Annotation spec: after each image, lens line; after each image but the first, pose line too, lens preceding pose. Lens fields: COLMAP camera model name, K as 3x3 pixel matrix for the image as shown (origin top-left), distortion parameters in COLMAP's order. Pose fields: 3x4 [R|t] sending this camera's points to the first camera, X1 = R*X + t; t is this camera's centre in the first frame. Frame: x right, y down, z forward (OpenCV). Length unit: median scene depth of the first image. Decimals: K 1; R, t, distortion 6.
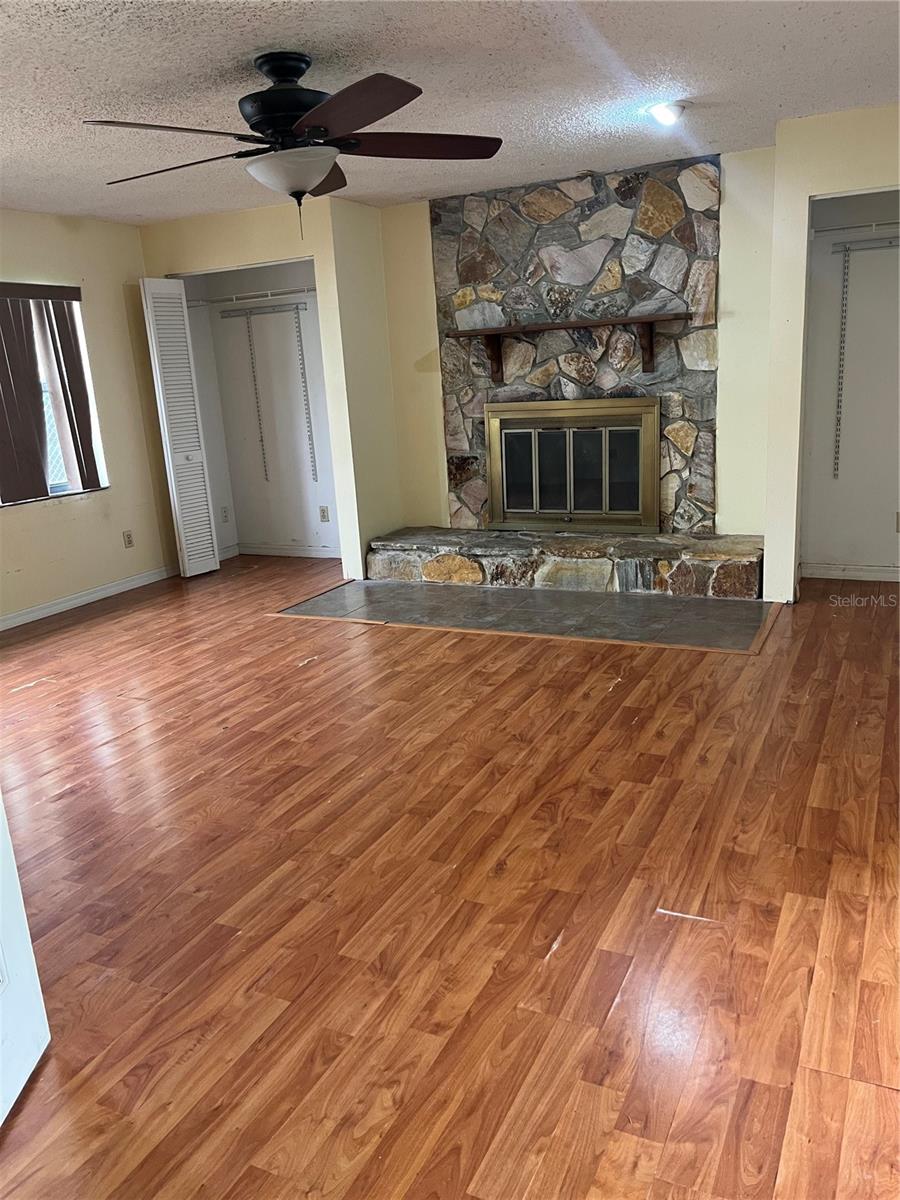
lens RADIAL K [[908.9, 0, 455.2], [0, 908.9, 604.9], [0, 0, 1]] dist [0.066881, -0.094932]
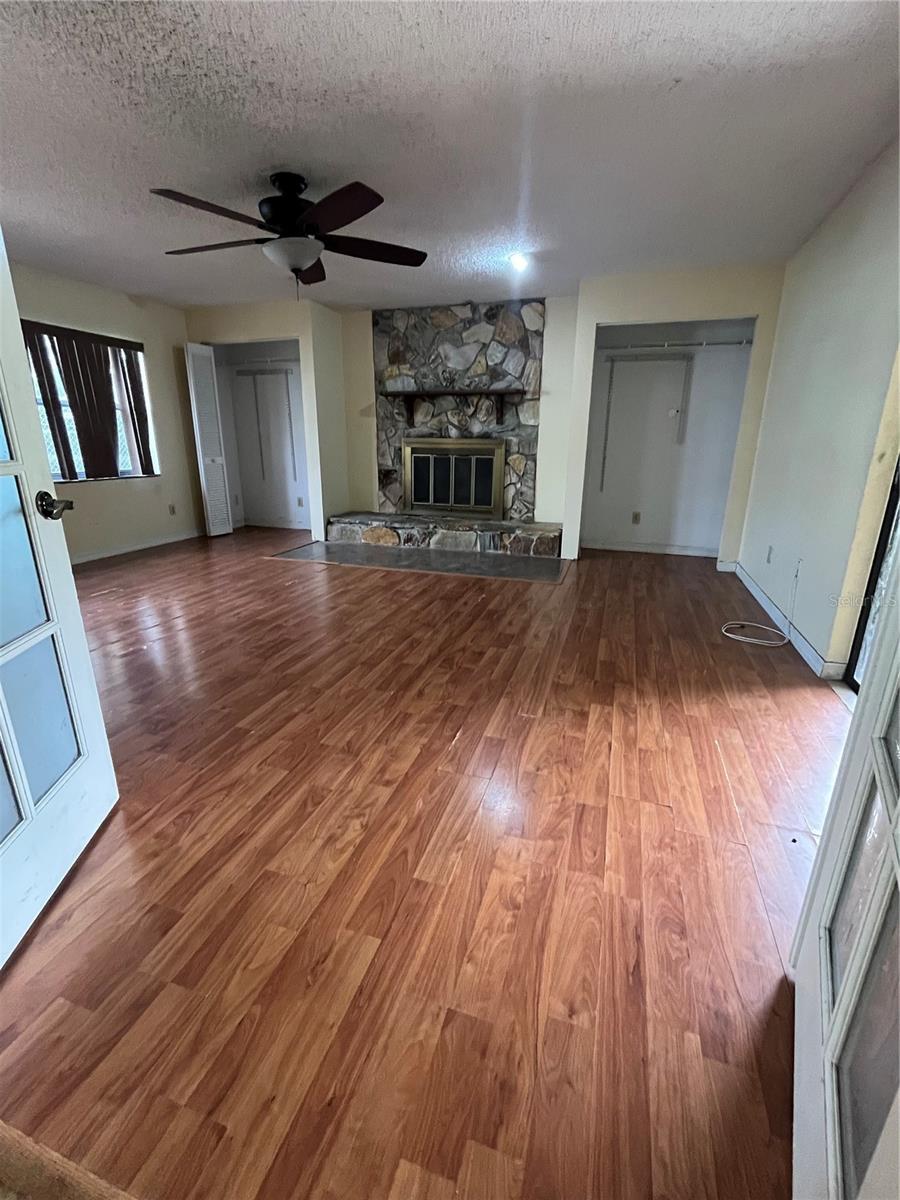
lens RADIAL K [[519.7, 0, 451.5], [0, 519.7, 597.0], [0, 0, 1]] dist [-0.003445, -0.000417]
pose [[0.987519, 0.025316, 0.155454, -0.034434], [-0.030427, 0.999069, 0.030591, 0.069256], [-0.154535, -0.034939, 0.987369, 0.073041]]
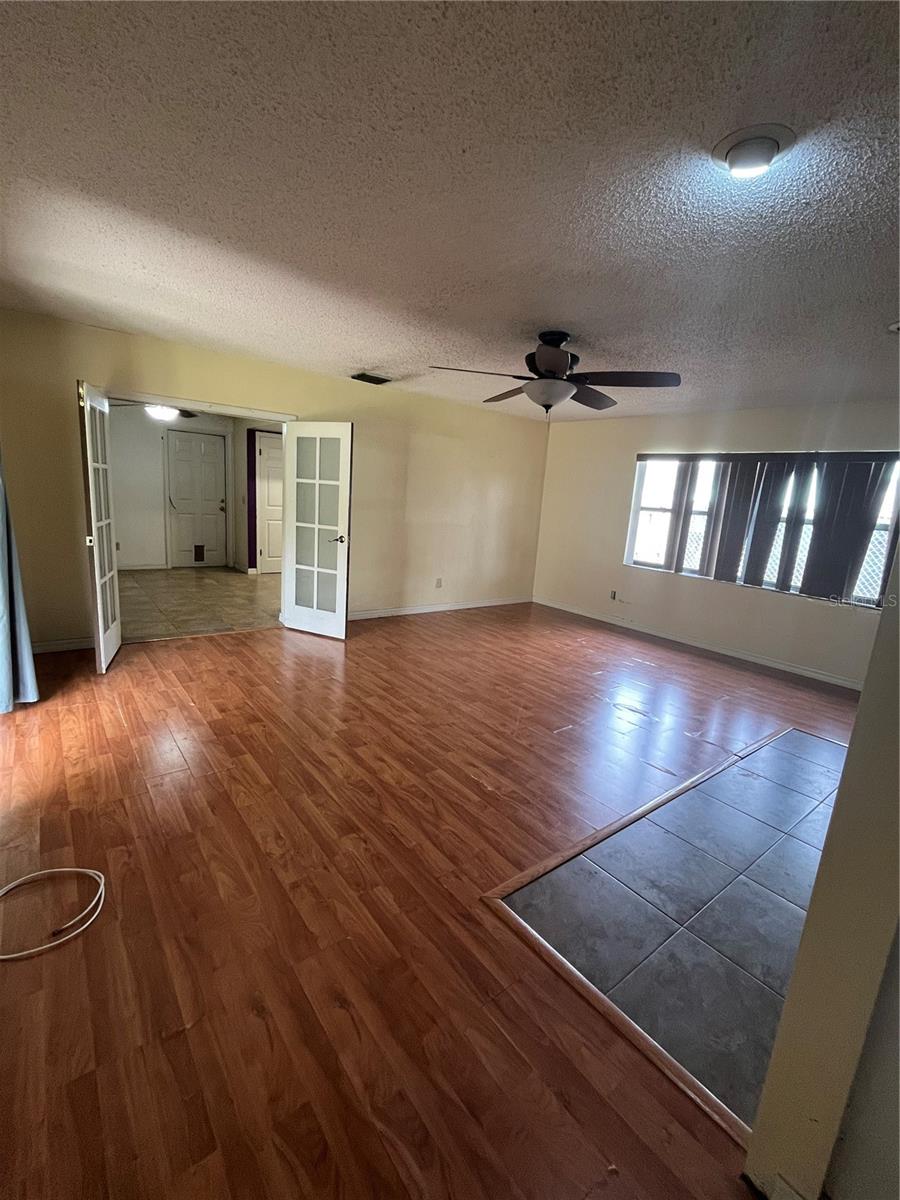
lens RADIAL K [[519.7, 0, 451.5], [0, 519.7, 597.0], [0, 0, 1]] dist [-0.003445, -0.000417]
pose [[-0.436240, 0.205565, -0.876035, 0.863054], [-0.269819, 0.898875, 0.345286, -0.408843], [0.858424, 0.386998, -0.336660, 1.316538]]
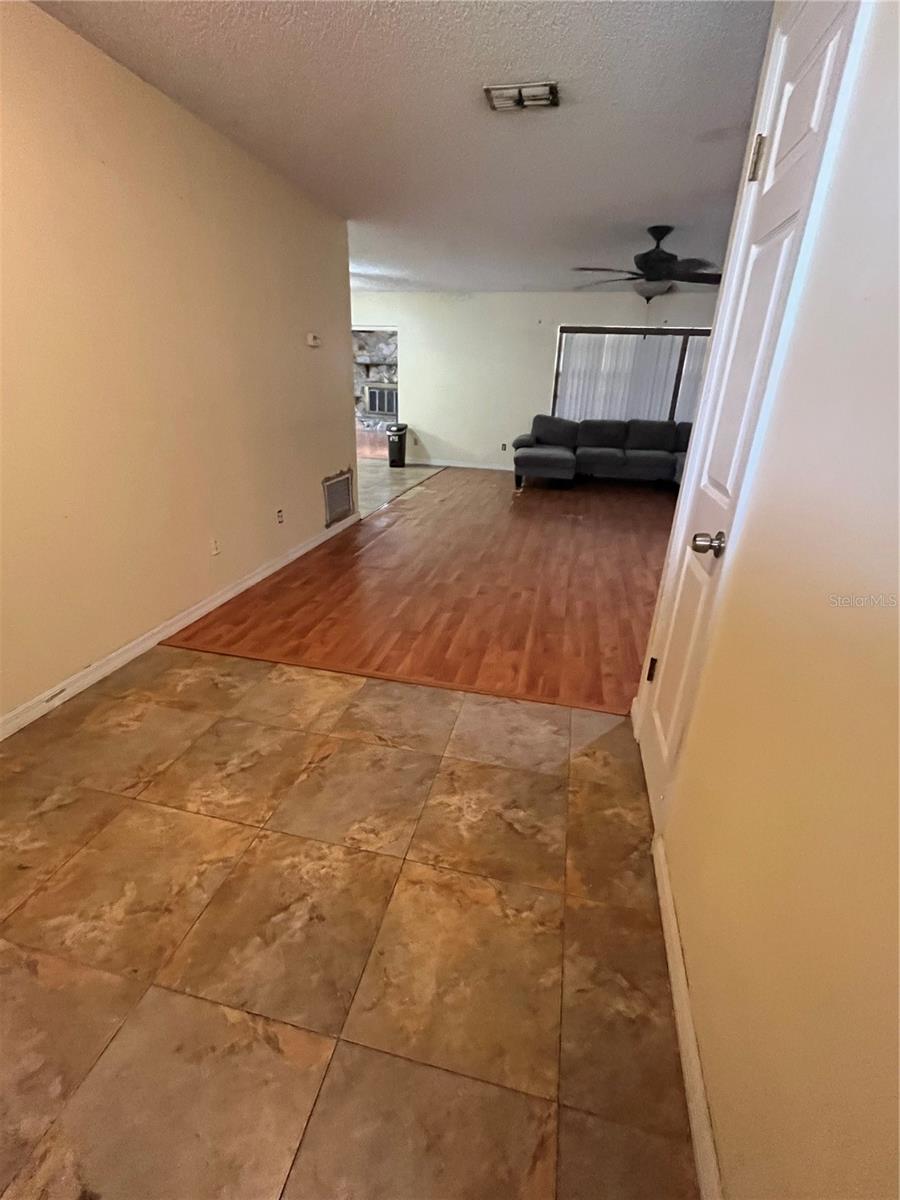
lens RADIAL K [[519.7, 0, 451.5], [0, 519.7, 597.0], [0, 0, 1]] dist [-0.003445, -0.000417]
pose [[0.969210, -0.004476, 0.246194, -0.288171], [-0.029399, 0.990579, 0.133746, 0.697434], [-0.244473, -0.136866, 0.959948, -2.480047]]
